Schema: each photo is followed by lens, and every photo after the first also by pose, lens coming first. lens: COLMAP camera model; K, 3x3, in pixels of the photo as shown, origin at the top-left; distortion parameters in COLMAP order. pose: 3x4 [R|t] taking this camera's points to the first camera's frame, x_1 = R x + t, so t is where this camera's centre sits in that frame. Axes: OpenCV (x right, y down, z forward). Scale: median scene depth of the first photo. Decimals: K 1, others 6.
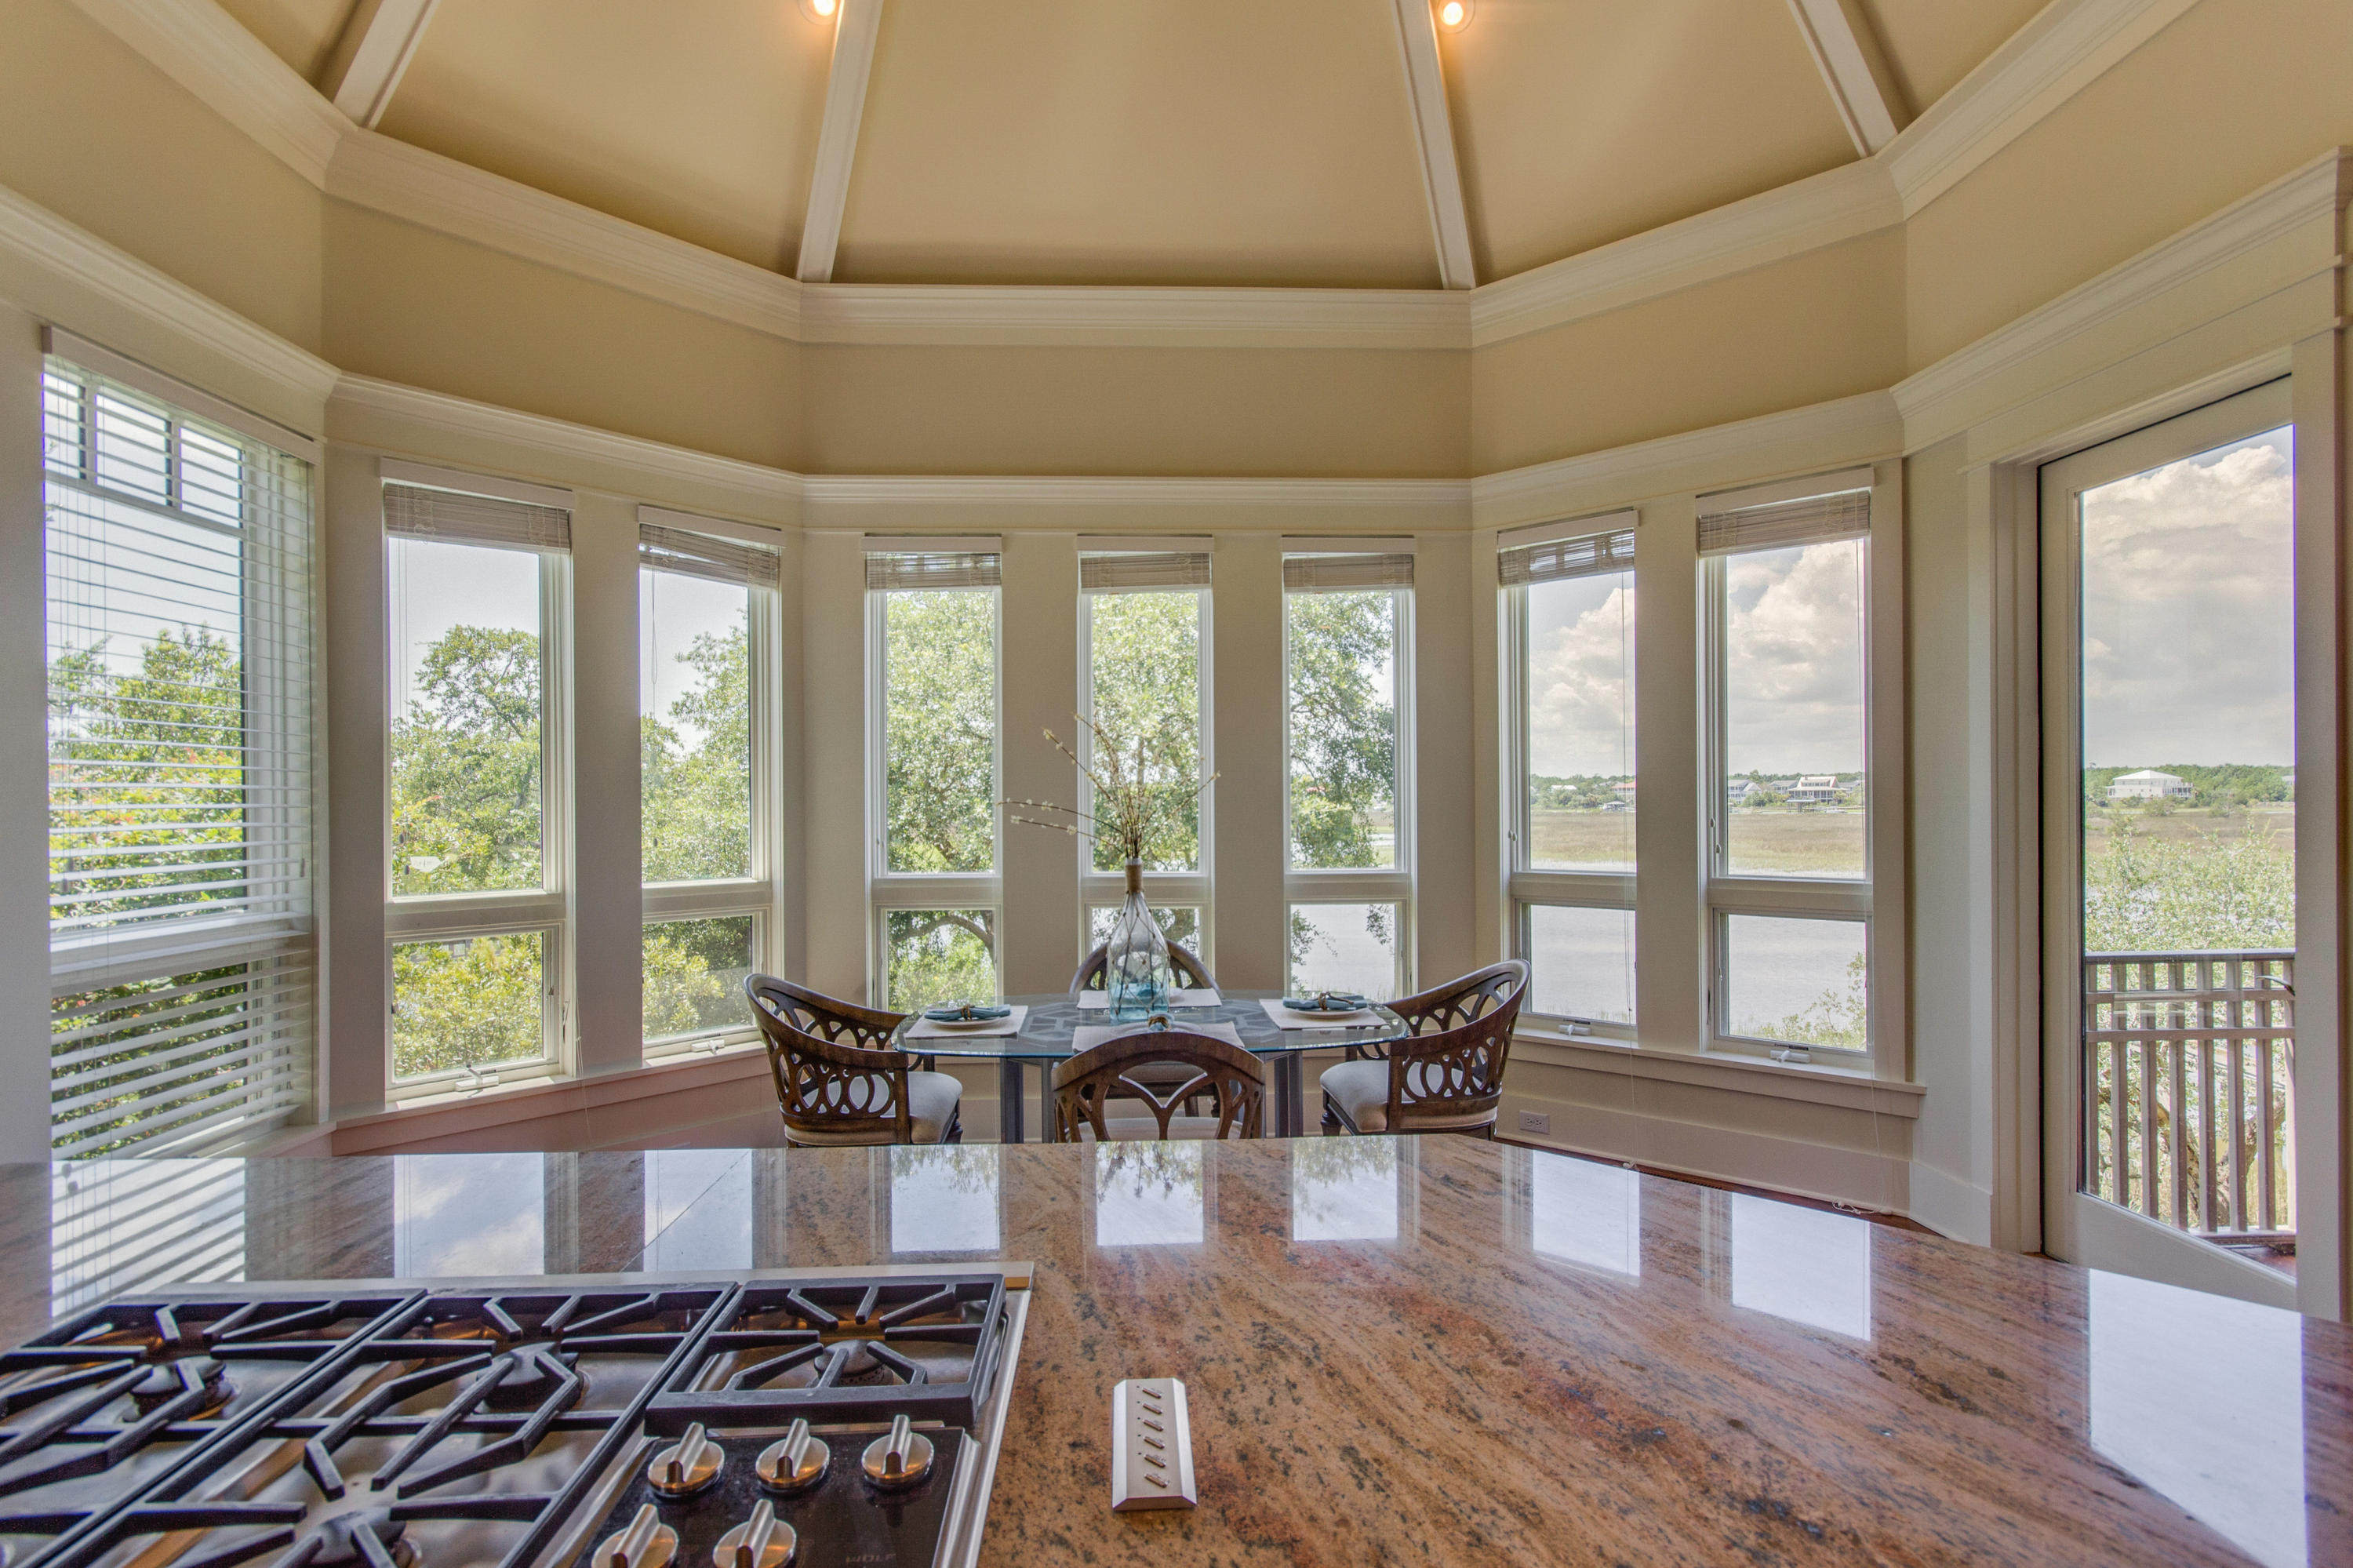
lens RADIAL K [[1145.5, 0, 1175.7], [0, 1145.5, 813.3], [0, 0, 1]] dist [-0.010359, -0.000039]
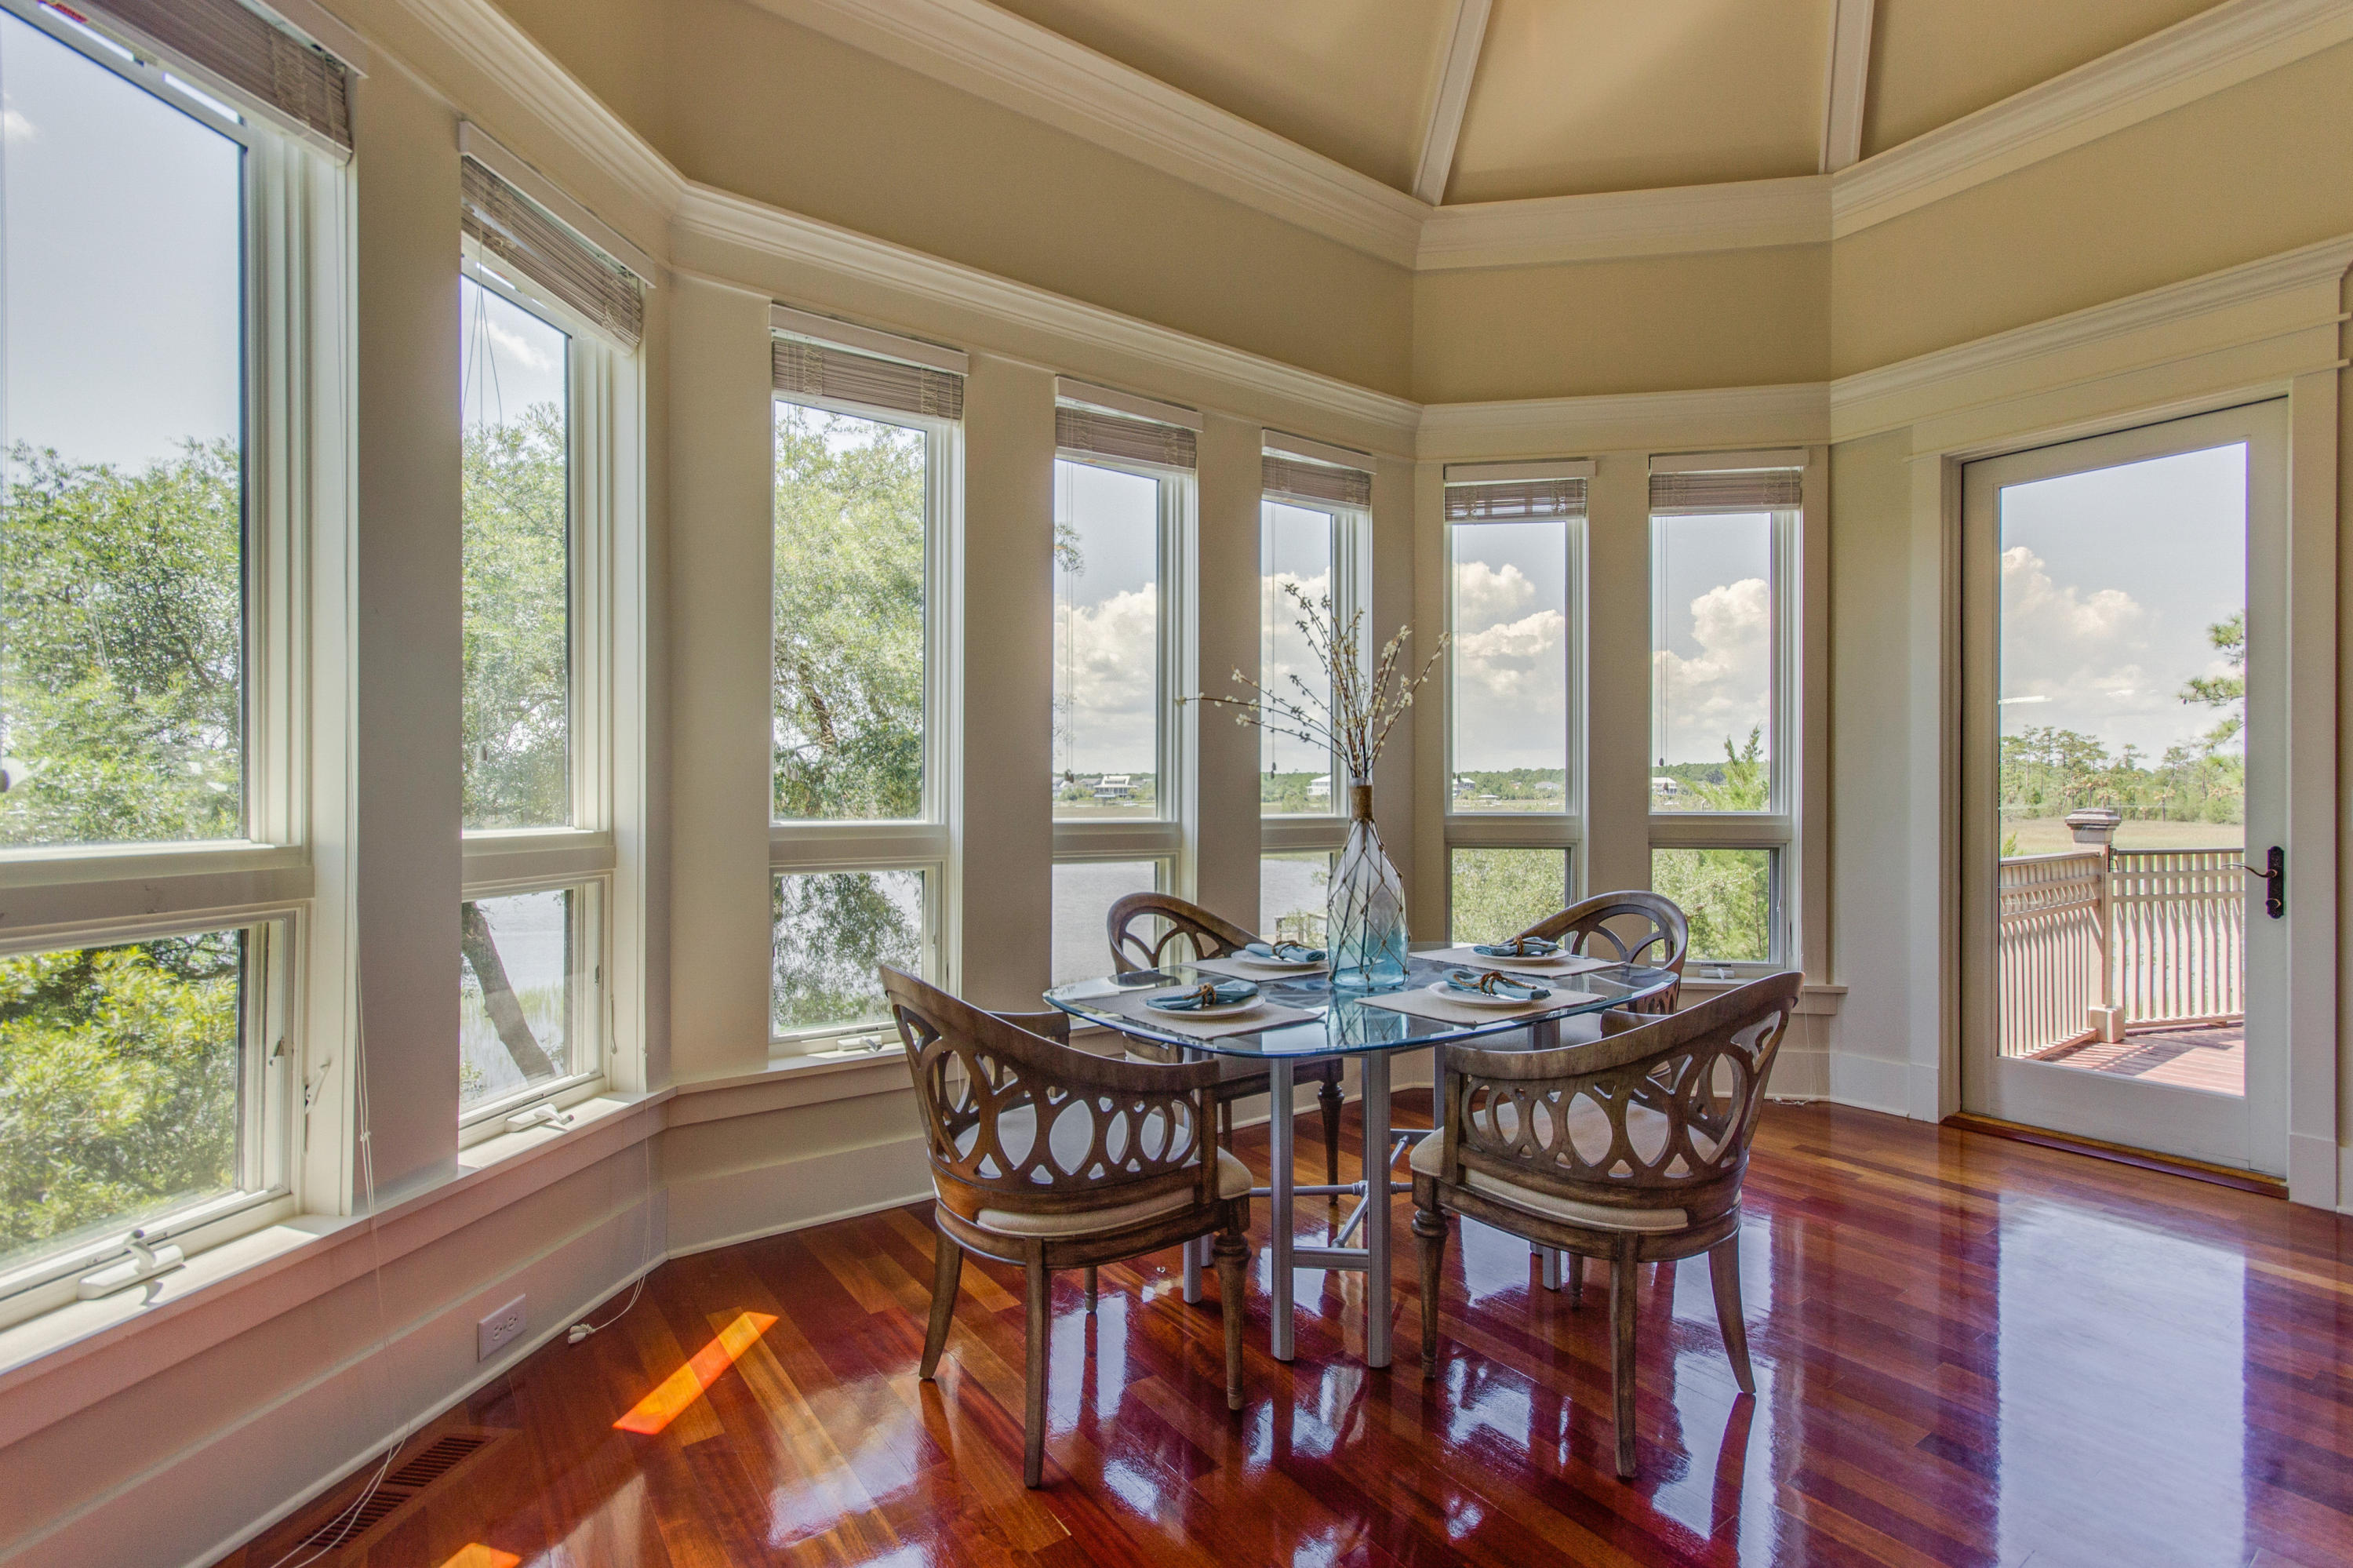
lens RADIAL K [[1100.7, 0, 1180.0], [0, 1100.7, 797.4], [0, 0, 1]] dist [-0.000657, -0.000139]
pose [[0.833174, 0.007123, 0.552964, -0.484606], [-0.001776, 0.999946, -0.010205, 0.053872], [-0.553007, 0.007521, 0.833142, 0.397498]]
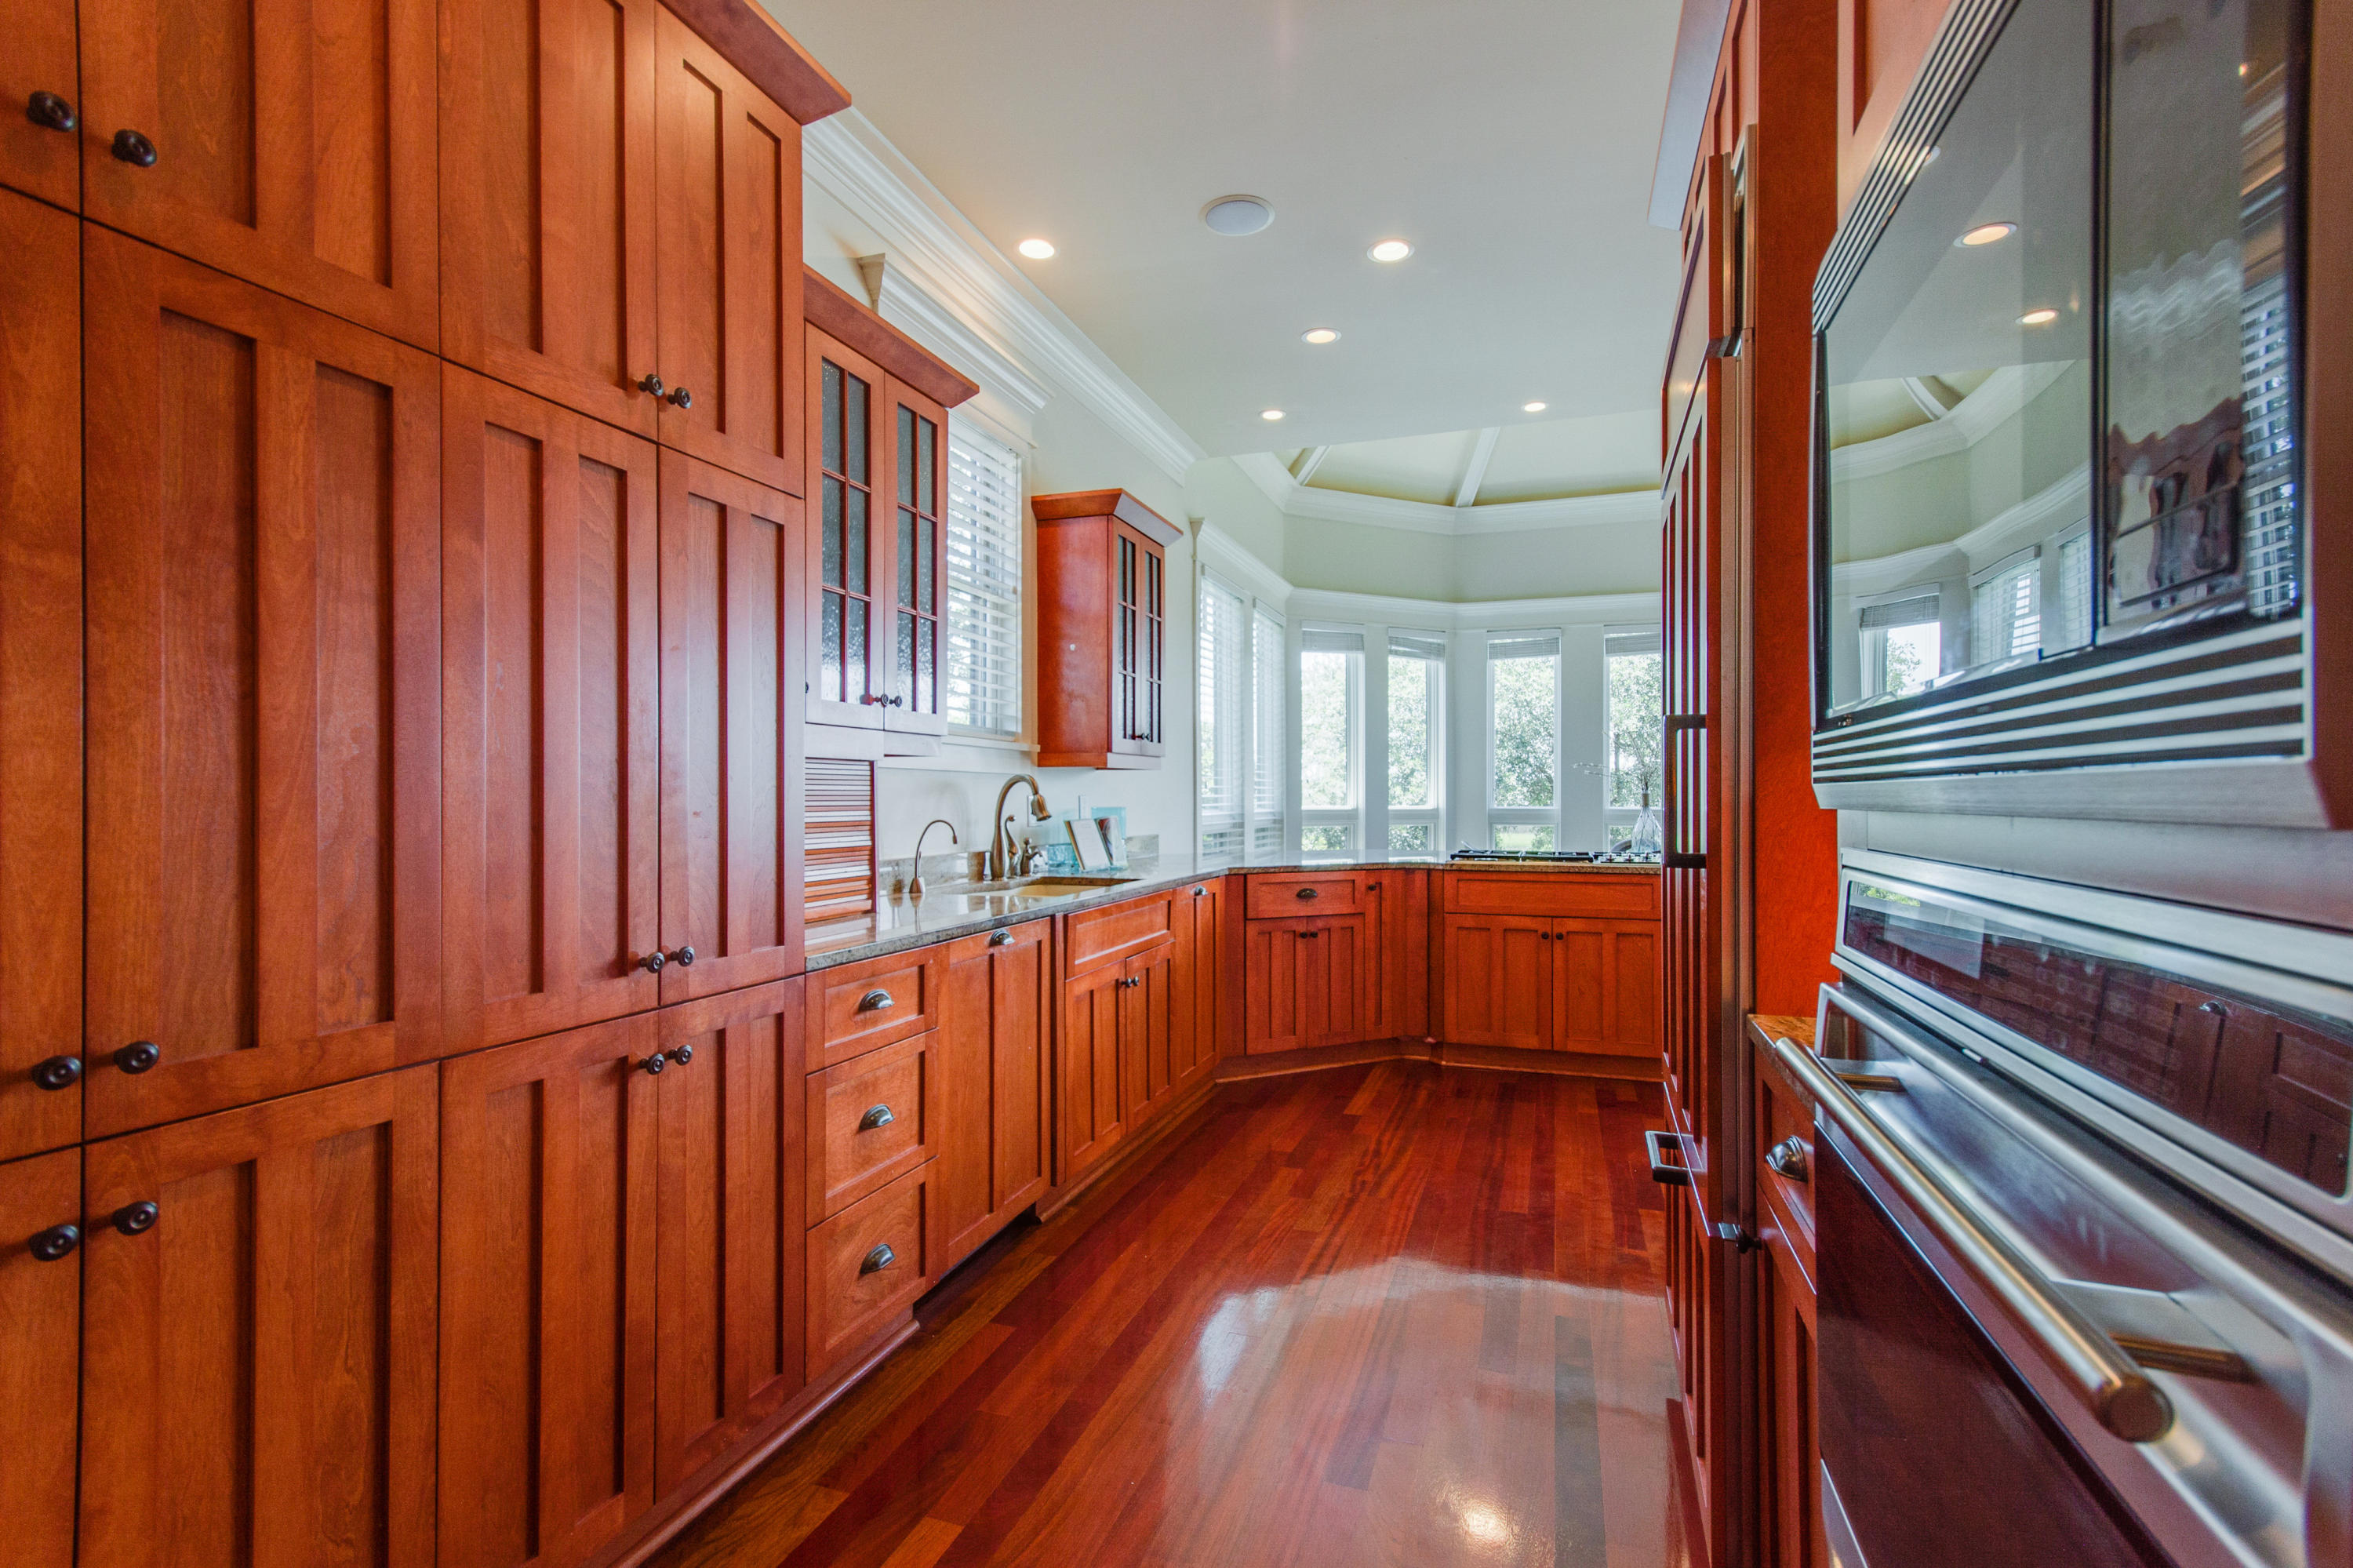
lens RADIAL K [[1100.7, 0, 1180.0], [0, 1100.7, 797.4], [0, 0, 1]] dist [-0.000657, -0.000139]
pose [[0.935176, -0.007059, -0.354112, -0.111705], [0.001306, 0.999863, -0.016483, 0.082714], [0.354180, 0.014952, 0.935058, -1.083452]]
